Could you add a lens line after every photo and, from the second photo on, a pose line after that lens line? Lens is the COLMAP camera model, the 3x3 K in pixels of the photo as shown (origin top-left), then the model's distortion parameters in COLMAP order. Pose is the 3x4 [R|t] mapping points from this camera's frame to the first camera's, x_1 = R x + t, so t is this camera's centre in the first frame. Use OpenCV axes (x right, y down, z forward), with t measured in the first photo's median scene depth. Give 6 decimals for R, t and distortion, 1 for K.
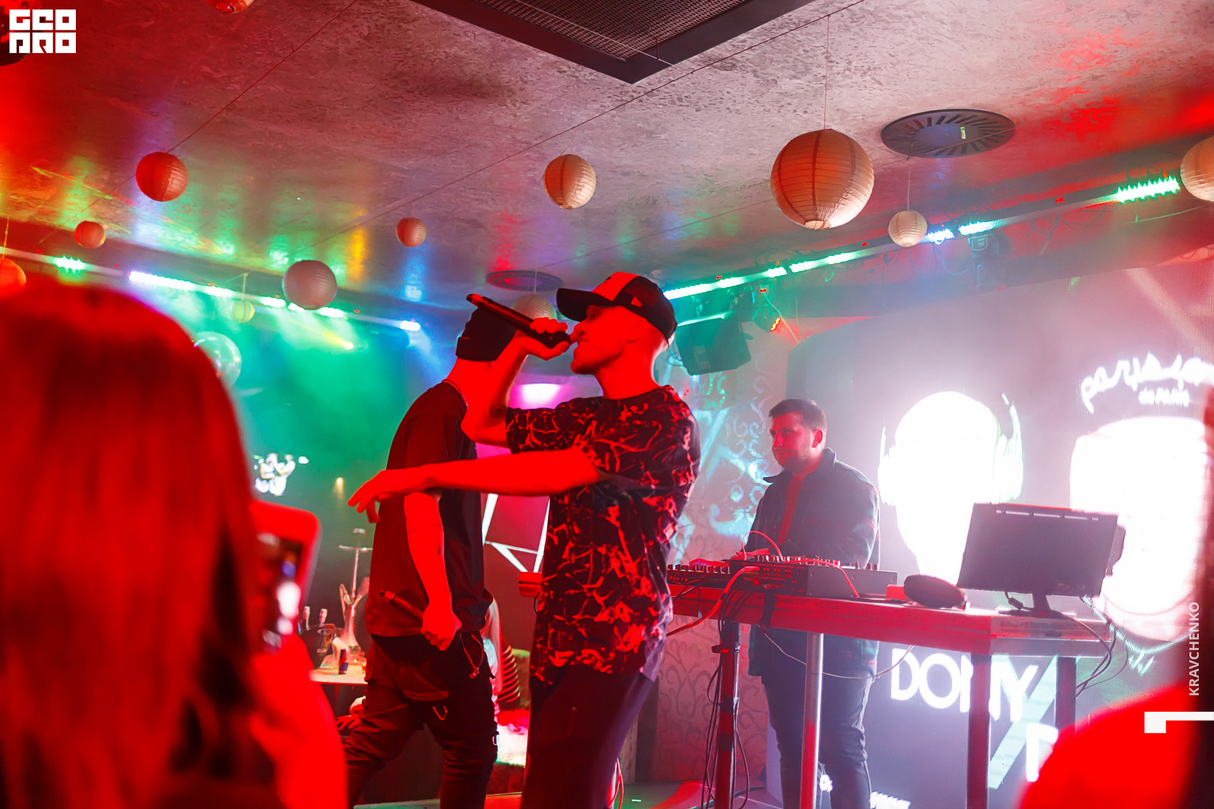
lens RADIAL K [[1183.8, 0, 600.2], [0, 1183.8, 401.3], [0, 0, 1]] dist [0.017220, 0.000000]
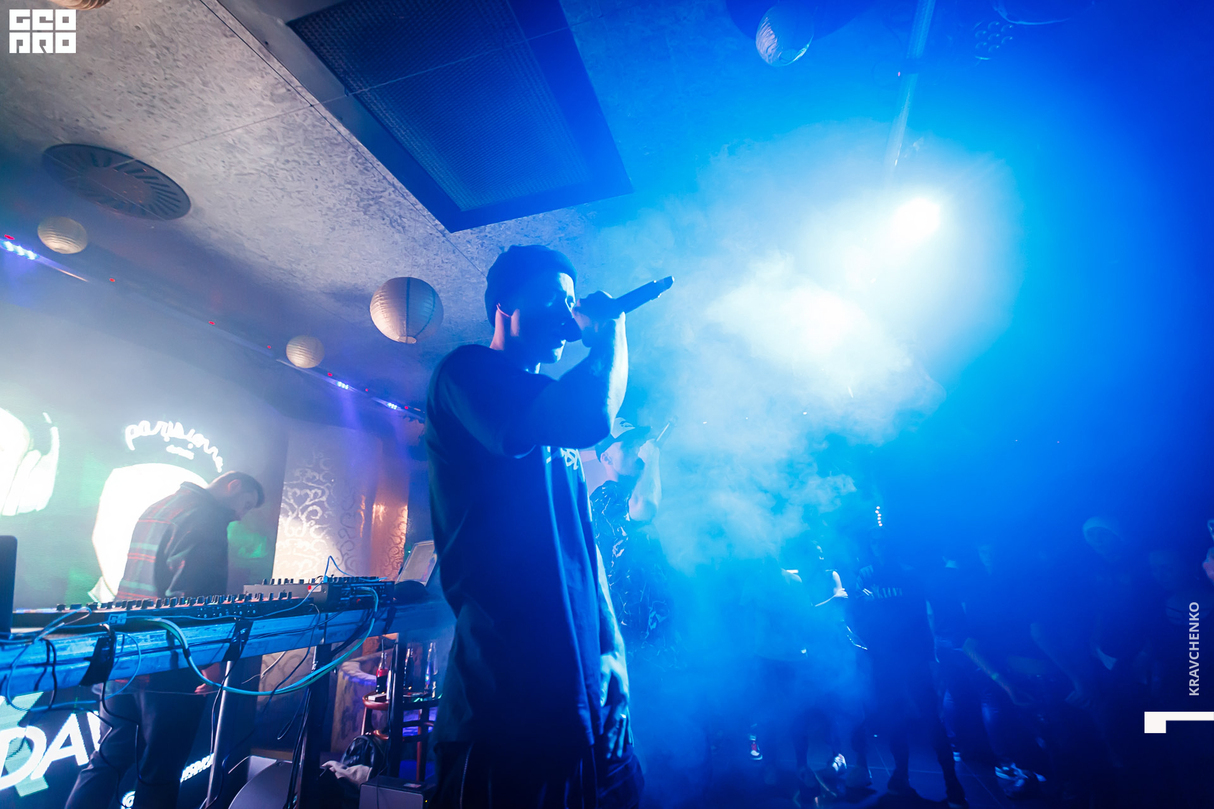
lens RADIAL K [[544.8, 0, 600.7], [0, 544.8, 404.4], [0, 0, 1]] dist [-0.013287, -0.001774]
pose [[-0.557332, 0.196157, 0.806786, -0.384848], [-0.114203, 0.944346, -0.308495, 0.089637], [-0.822398, -0.264072, -0.503912, 0.918310]]
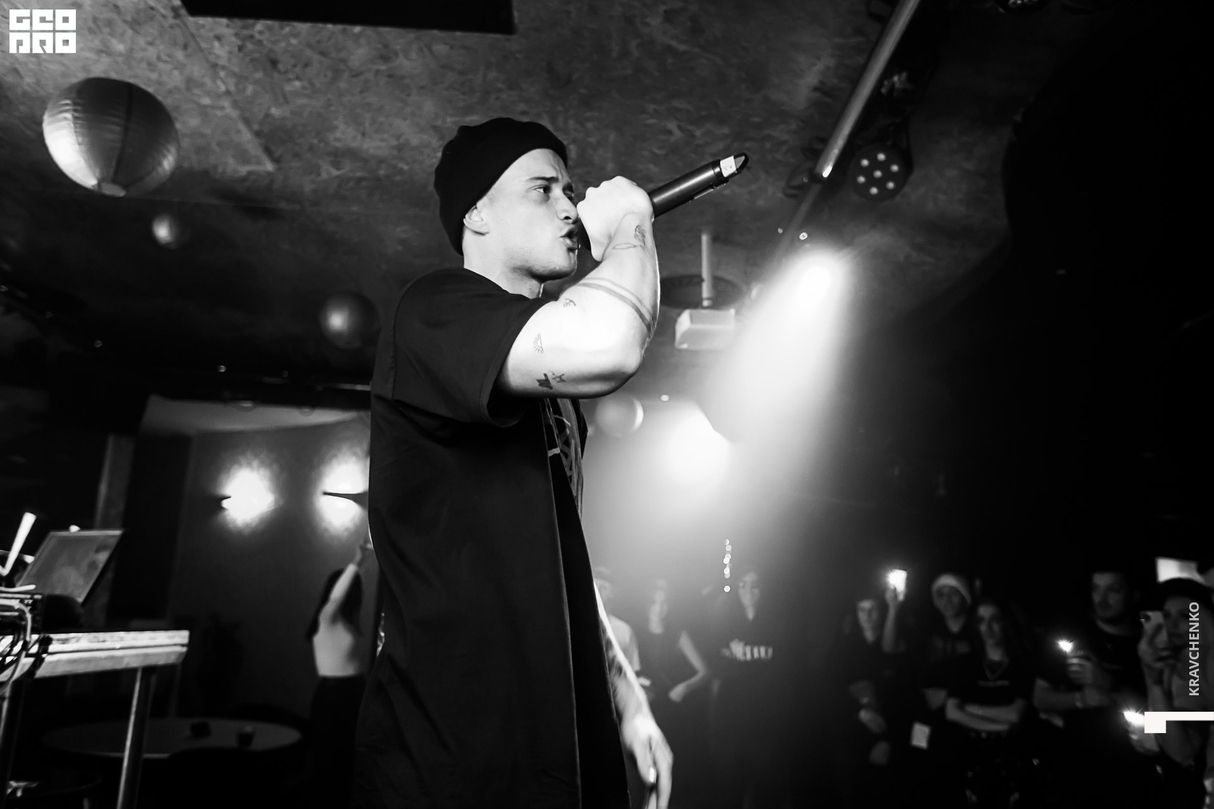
lens RADIAL K [[874.9, 0, 601.3], [0, 874.9, 401.9], [0, 0, 1]] dist [-0.039115, 0.012102]
pose [[-0.805407, 0.052606, 0.590383, -0.382766], [-0.158377, 0.940737, -0.299883, 0.092106], [-0.571171, -0.335031, -0.749345, 0.930276]]
